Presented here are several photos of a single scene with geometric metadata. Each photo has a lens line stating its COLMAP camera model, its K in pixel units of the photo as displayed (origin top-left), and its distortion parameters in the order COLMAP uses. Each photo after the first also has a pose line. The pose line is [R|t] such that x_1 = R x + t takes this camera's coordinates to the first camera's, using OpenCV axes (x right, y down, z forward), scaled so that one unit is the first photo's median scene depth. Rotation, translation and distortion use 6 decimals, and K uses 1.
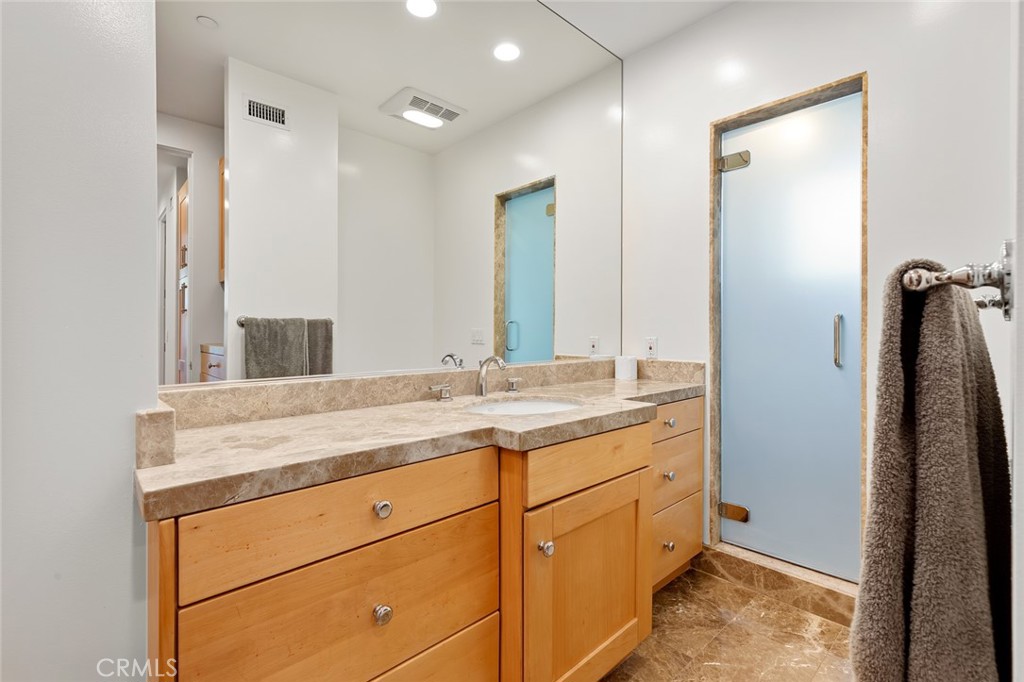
lens RADIAL K [[459.0, 0, 515.0], [0, 459.0, 337.0], [0, 0, 1]] dist [0.006771, -0.002099]
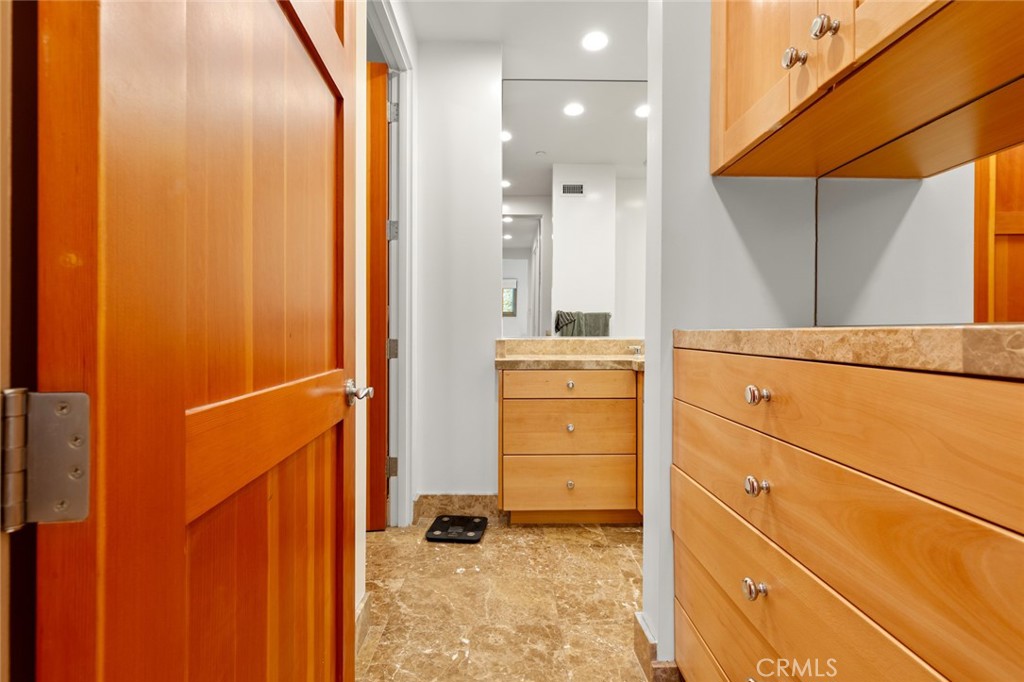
lens RADIAL K [[459.0, 0, 511.6], [0, 459.0, 336.1], [0, 0, 1]] dist [0.006771, -0.002099]
pose [[0.742535, 0.009268, -0.669743, 0.945590], [-0.008838, 0.999953, 0.004038, 0.092444], [0.669749, 0.002921, 0.742582, -0.872945]]
